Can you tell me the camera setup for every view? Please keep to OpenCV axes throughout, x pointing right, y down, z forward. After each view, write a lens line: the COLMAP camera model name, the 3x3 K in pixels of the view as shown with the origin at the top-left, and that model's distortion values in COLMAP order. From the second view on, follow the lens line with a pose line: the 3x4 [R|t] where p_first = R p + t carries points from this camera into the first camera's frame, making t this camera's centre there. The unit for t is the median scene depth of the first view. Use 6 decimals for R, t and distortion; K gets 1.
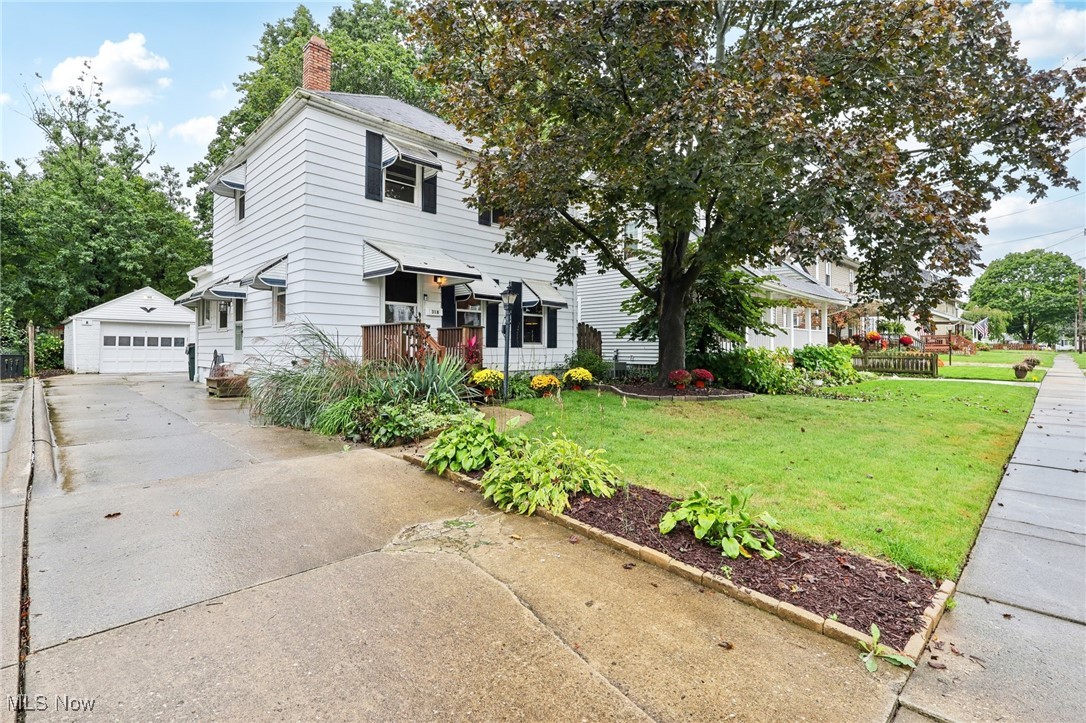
lens RADIAL K [[506.6, 0, 543.0], [0, 506.6, 361.5], [0, 0, 1]] dist [-0.001142, -0.000009]
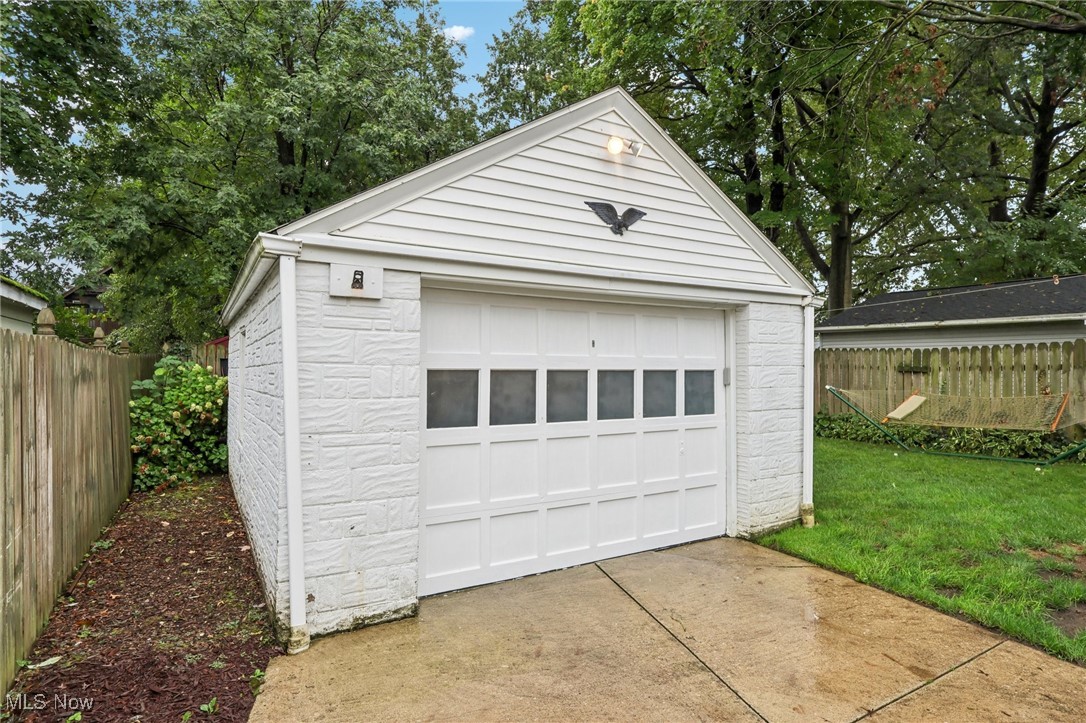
lens RADIAL K [[597.0, 0, 542.6], [0, 597.0, 379.5], [0, 0, 1]] dist [0.000347, 0.000031]
pose [[0.963531, 0.000311, -0.267597, -0.750649], [0.000339, 0.999997, 0.002382, -0.045905], [0.267597, -0.002386, 0.963528, 0.791901]]
